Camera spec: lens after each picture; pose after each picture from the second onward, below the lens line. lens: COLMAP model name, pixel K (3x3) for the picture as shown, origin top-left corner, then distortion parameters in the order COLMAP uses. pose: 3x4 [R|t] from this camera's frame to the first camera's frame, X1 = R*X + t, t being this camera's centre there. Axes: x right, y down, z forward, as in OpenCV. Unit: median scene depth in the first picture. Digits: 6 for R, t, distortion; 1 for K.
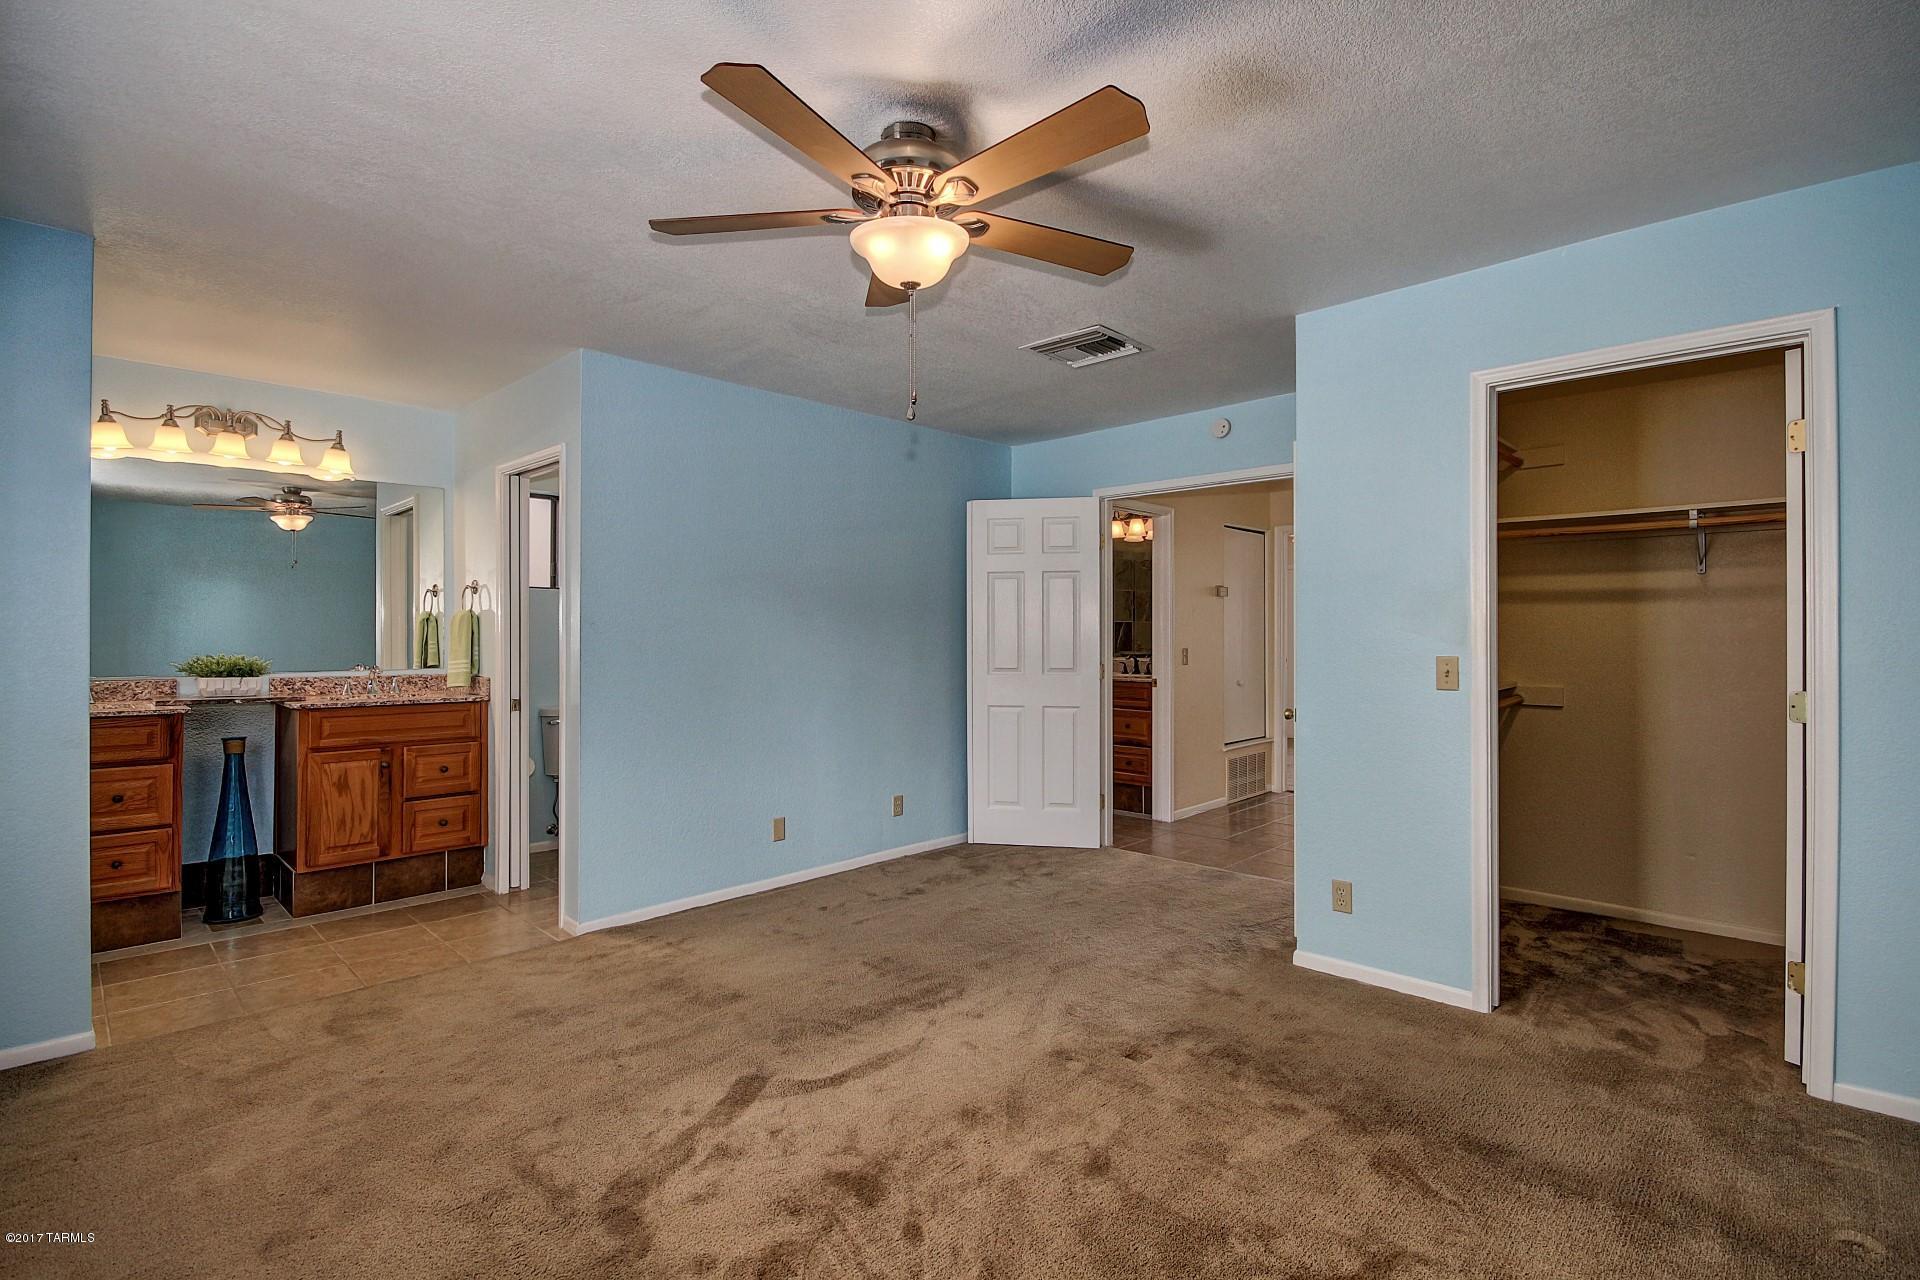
lens RADIAL K [[894.5, 0, 971.9], [0, 894.5, 629.8], [0, 0, 1]] dist [0.014289, -0.016128]
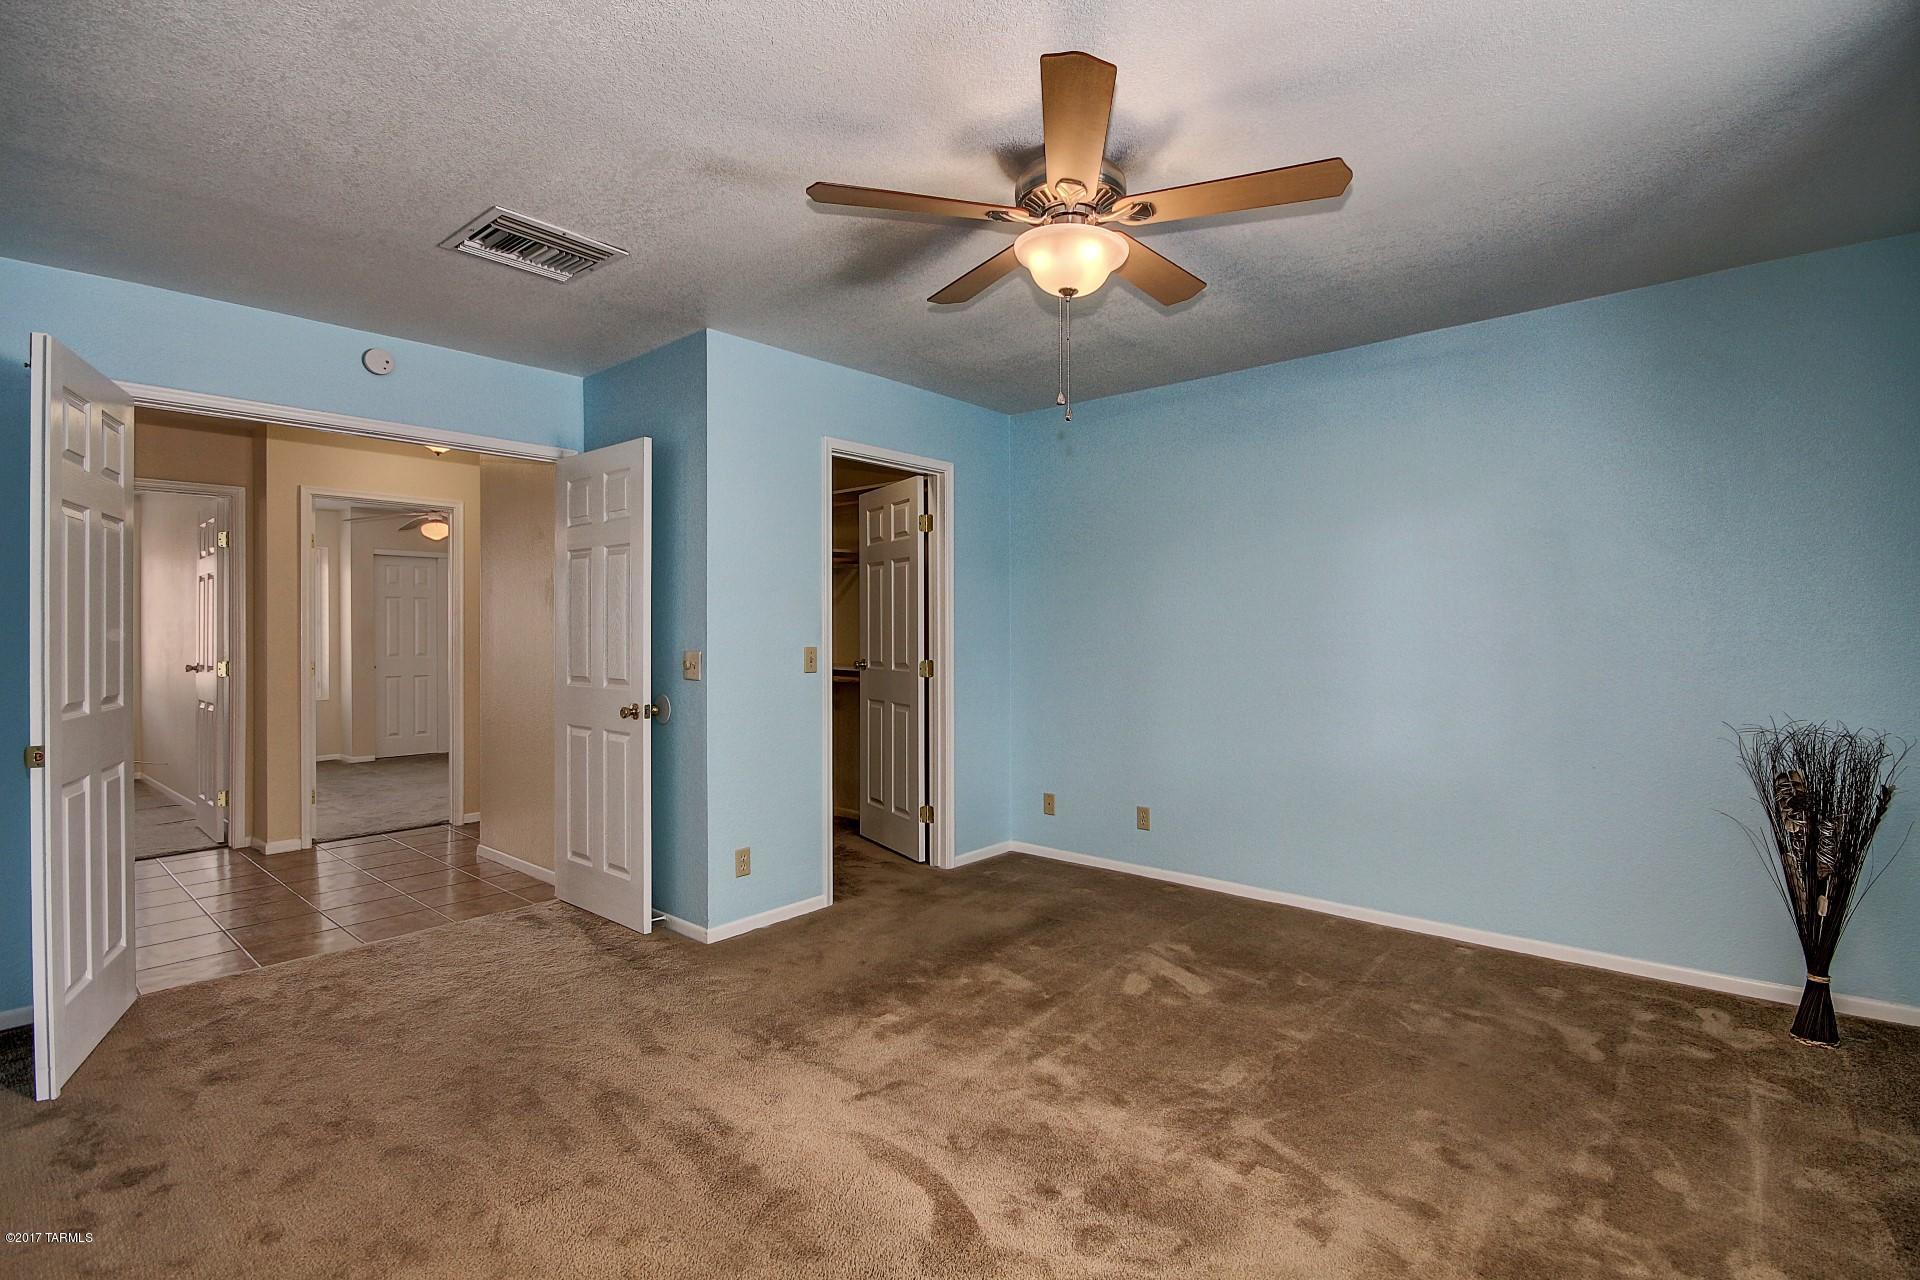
lens RADIAL K [[894.5, 0, 971.9], [0, 894.5, 629.8], [0, 0, 1]] dist [0.014289, -0.016128]
pose [[-0.053264, 0.006310, 0.998561, -0.517352], [-0.000613, 0.999980, -0.006351, 0.008323], [-0.998580, -0.000950, -0.053259, 0.548087]]
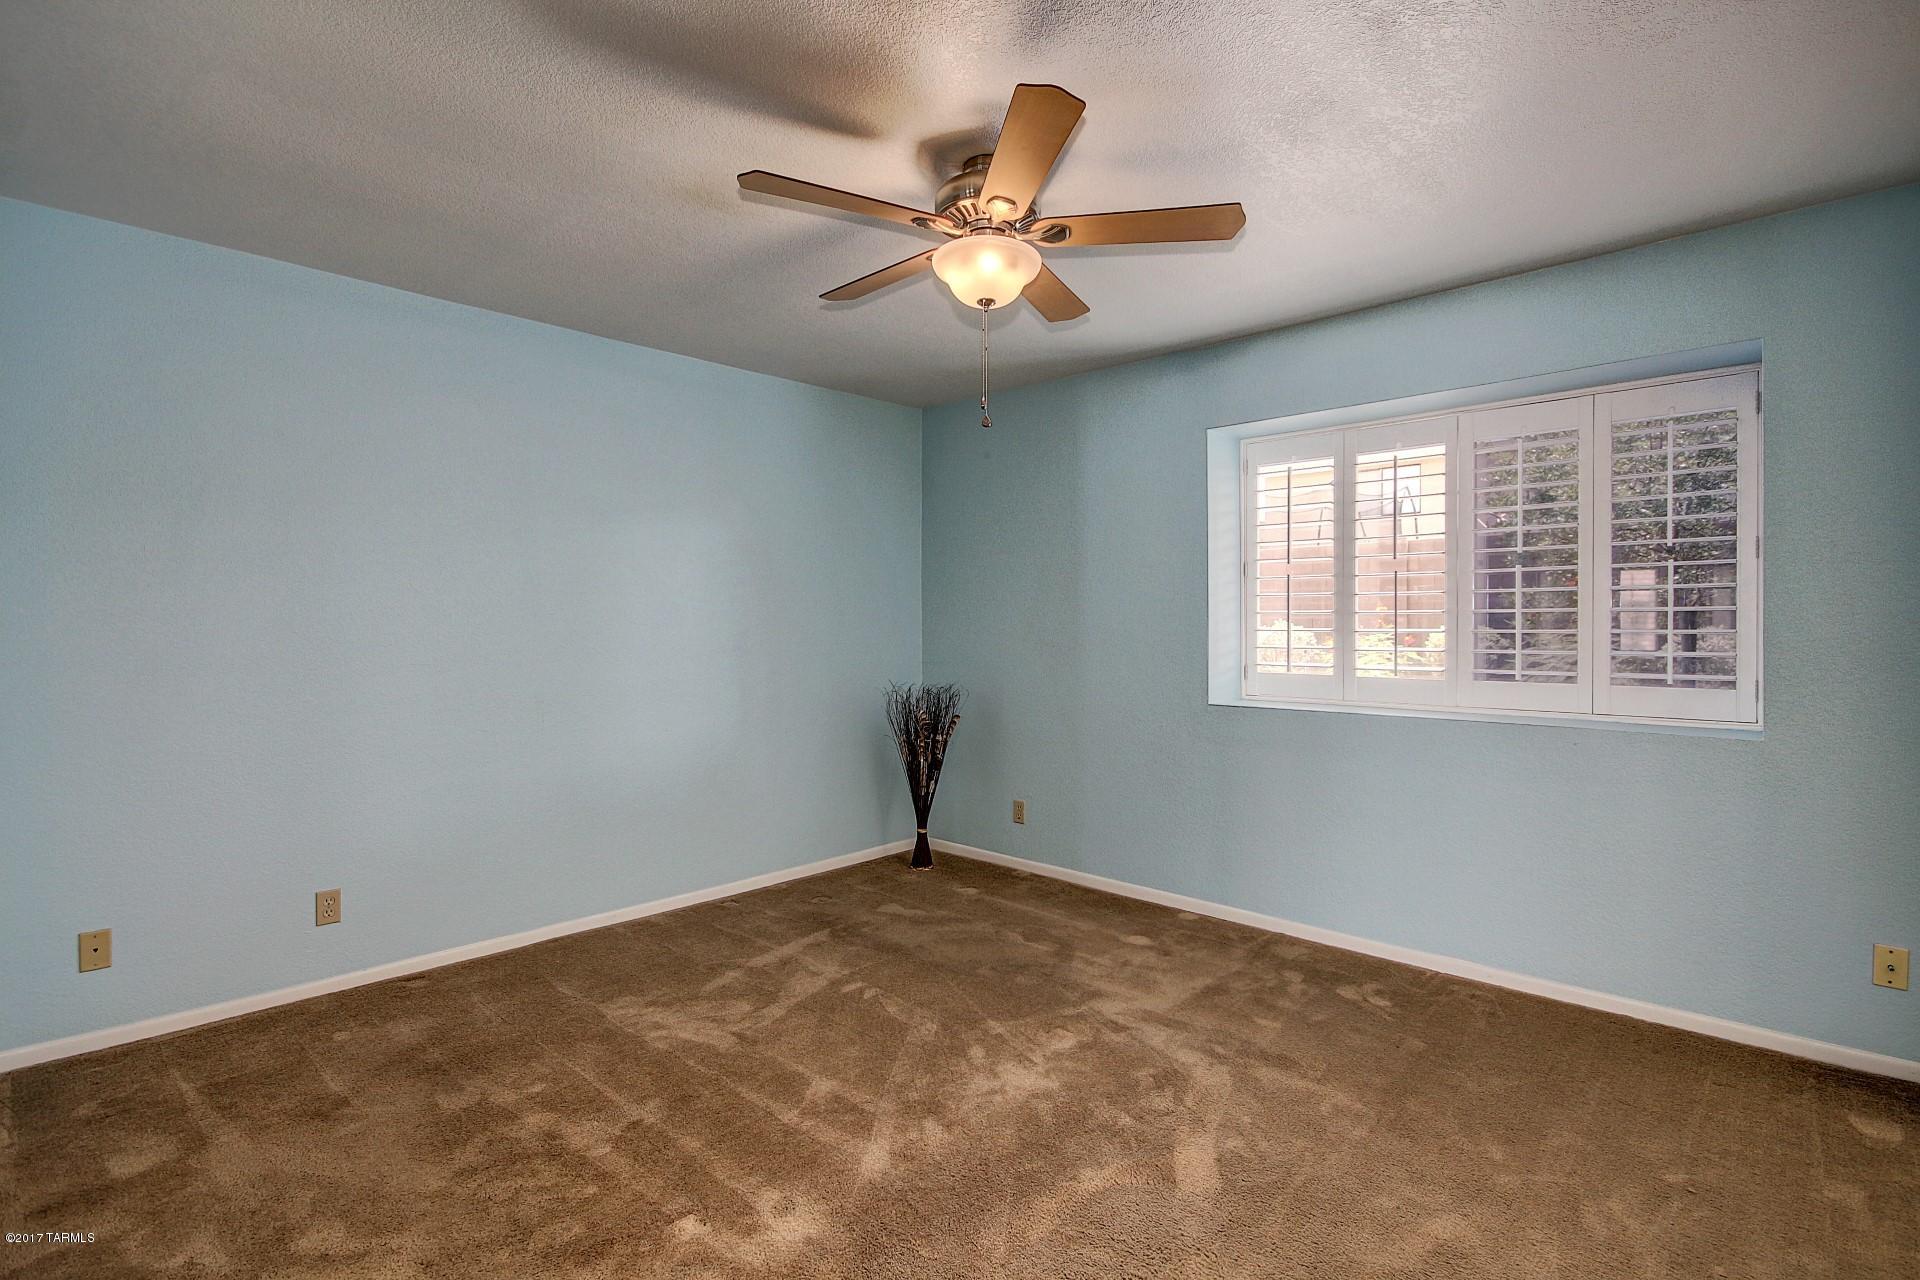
lens RADIAL K [[914.9, 0, 970.7], [0, 914.9, 628.5], [0, 0, 1]] dist [0.017553, -0.016971]
pose [[-0.999918, 0.003498, -0.012313, -0.015558], [0.003481, 0.999993, 0.001366, 0.001743], [0.012317, 0.001323, -0.999923, 0.994008]]
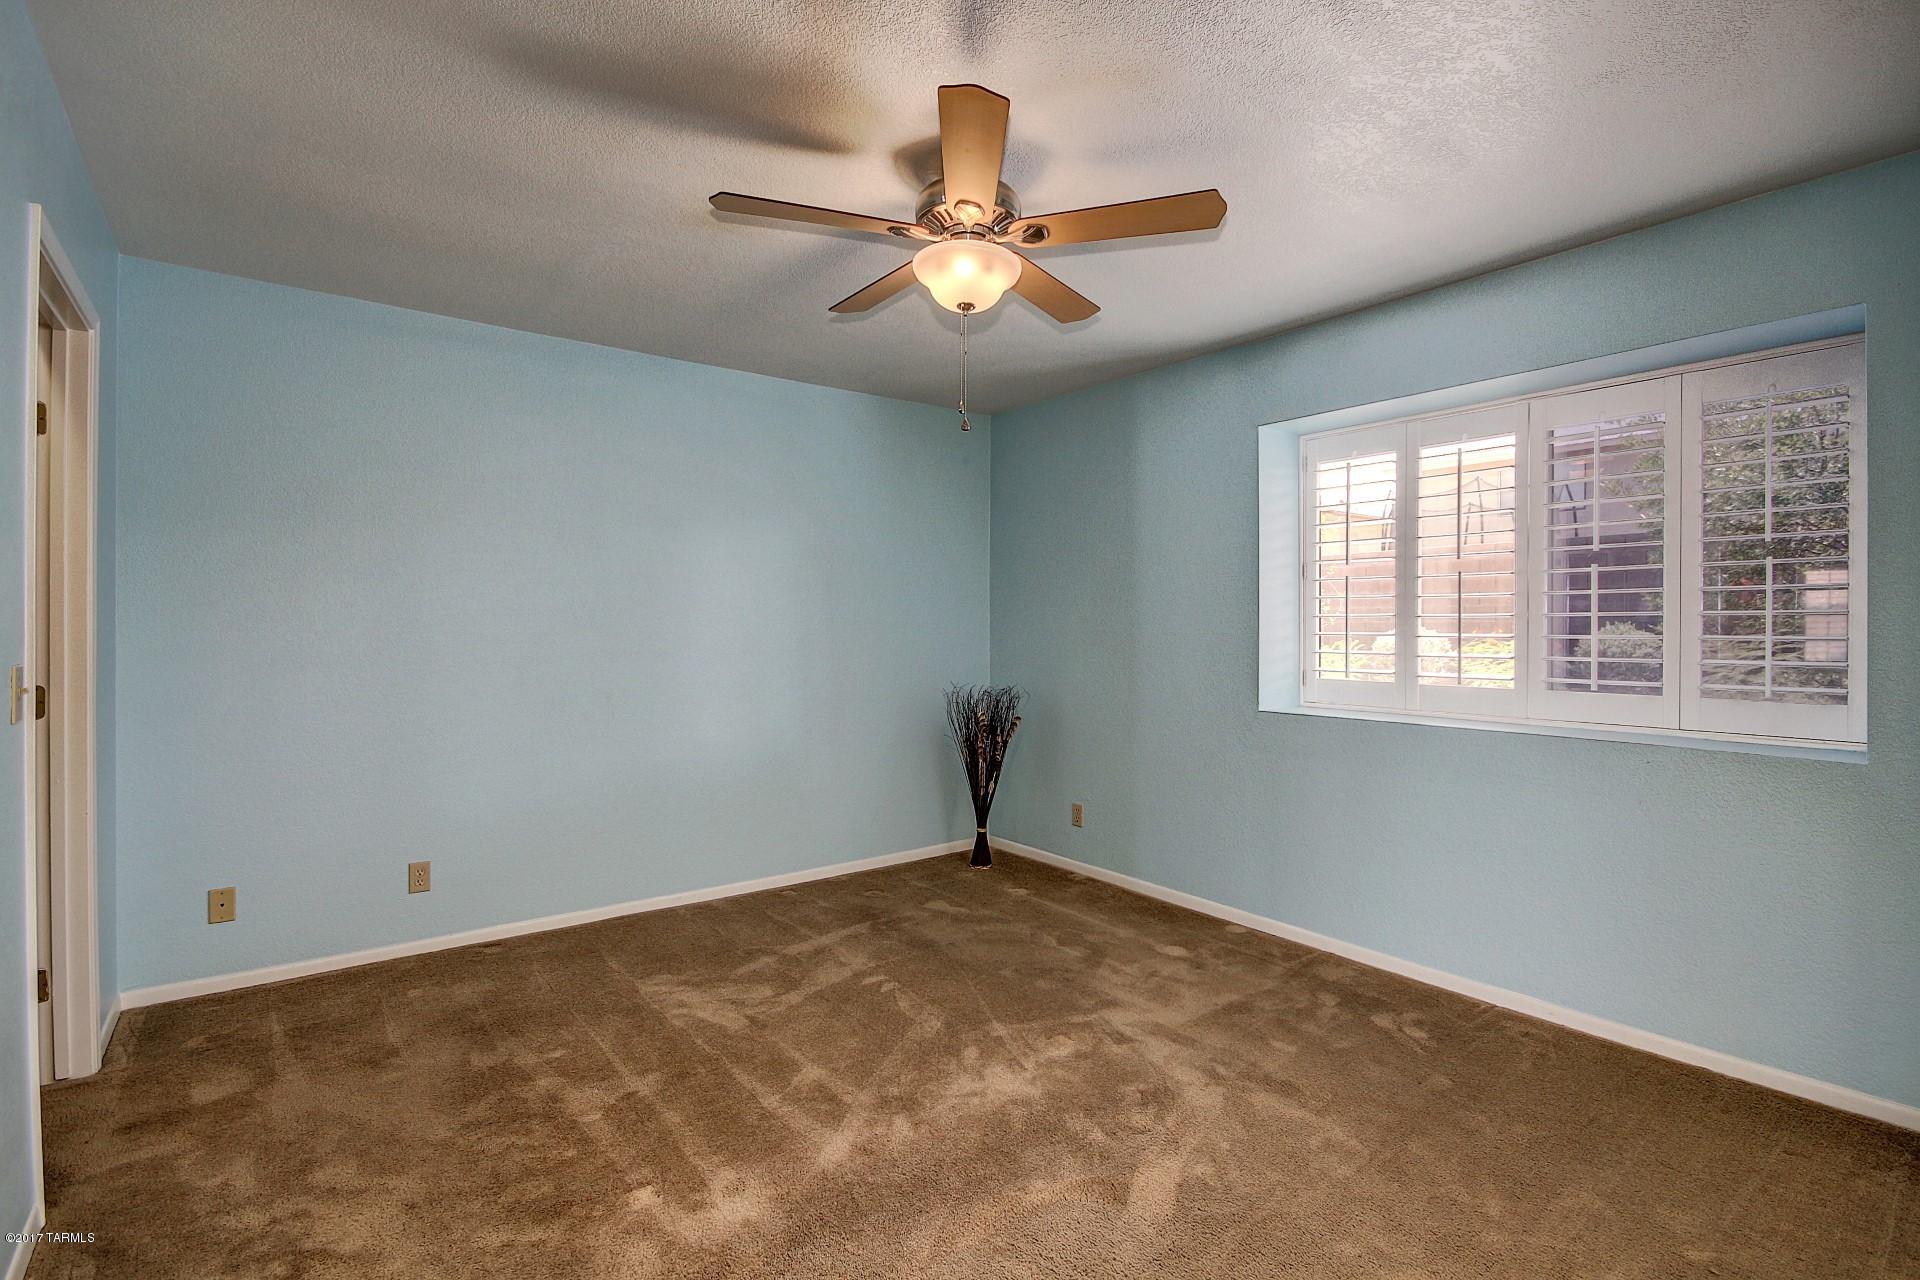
lens RADIAL K [[894.5, 0, 971.9], [0, 894.5, 629.8], [0, 0, 1]] dist [0.014289, -0.016128]
pose [[-0.989109, -0.000781, 0.147181, -0.111091], [-0.000786, 1.000000, 0.000029, 0.001454], [-0.147181, -0.000087, -0.989110, 0.977734]]
